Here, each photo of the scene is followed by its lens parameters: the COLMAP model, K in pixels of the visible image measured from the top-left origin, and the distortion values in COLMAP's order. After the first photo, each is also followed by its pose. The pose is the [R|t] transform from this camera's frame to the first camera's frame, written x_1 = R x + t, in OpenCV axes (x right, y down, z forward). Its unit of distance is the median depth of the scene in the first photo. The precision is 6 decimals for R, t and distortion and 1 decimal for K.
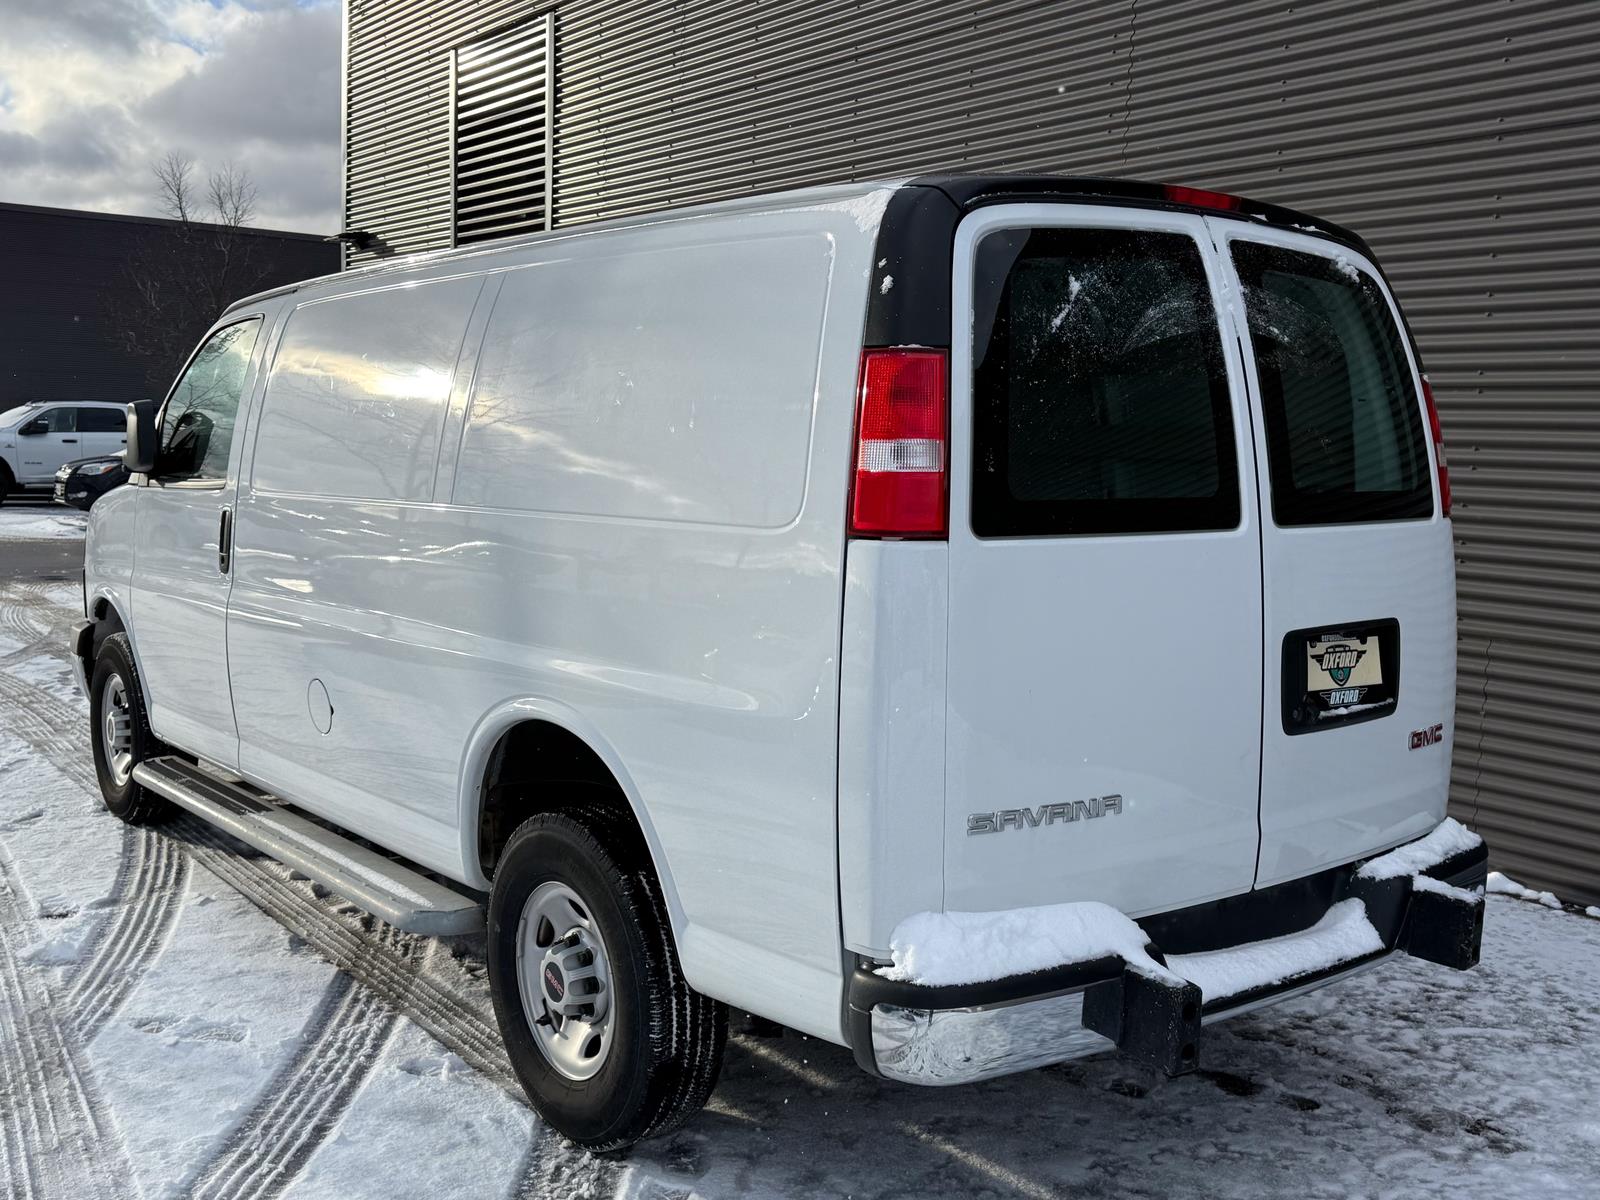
lens RADIAL K [[1581.0, 0, 794.5], [0, 1581.0, 595.7], [0, 0, 1]] dist [0.191366, -0.418474]
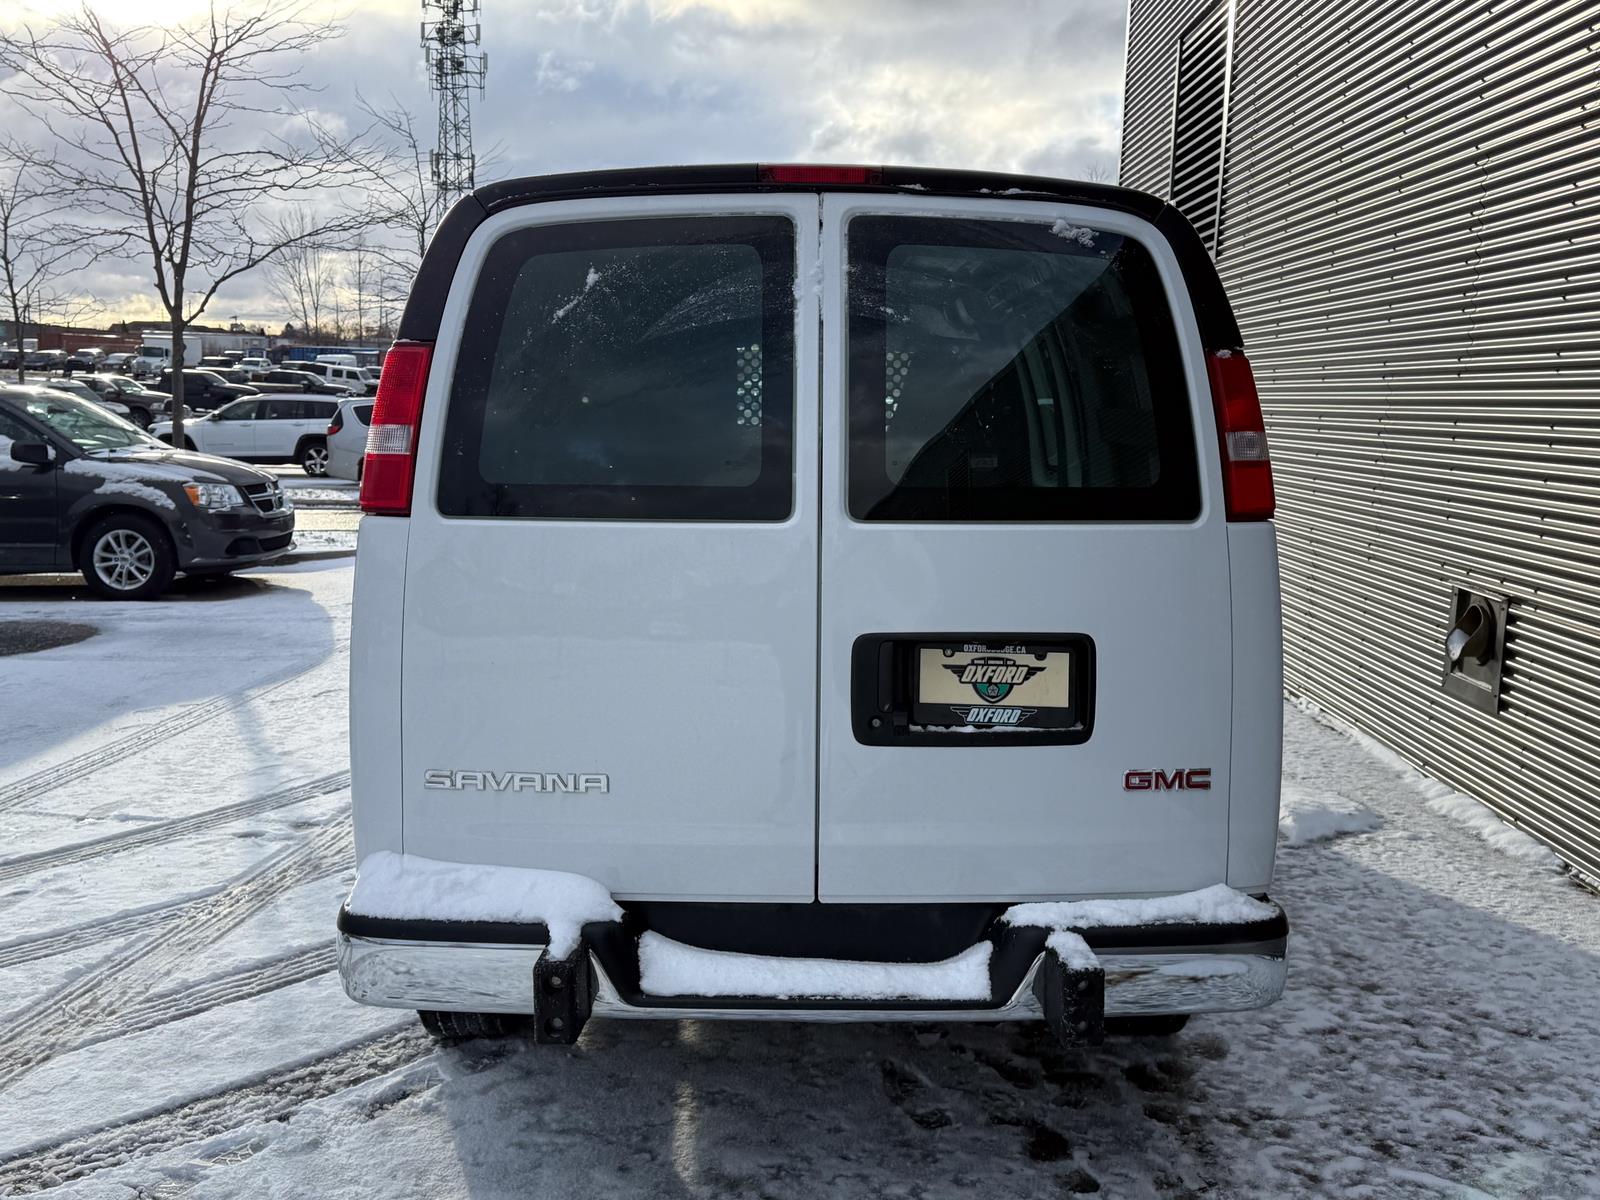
lens RADIAL K [[1581.0, 0, 794.5], [0, 1581.0, 595.7], [0, 0, 1]] dist [0.191366, -0.418474]
pose [[0.790339, 0.062073, -0.609518, 0.786081], [-0.059533, 0.997927, 0.024434, -0.018670], [0.609771, 0.016975, 0.792396, 0.228574]]
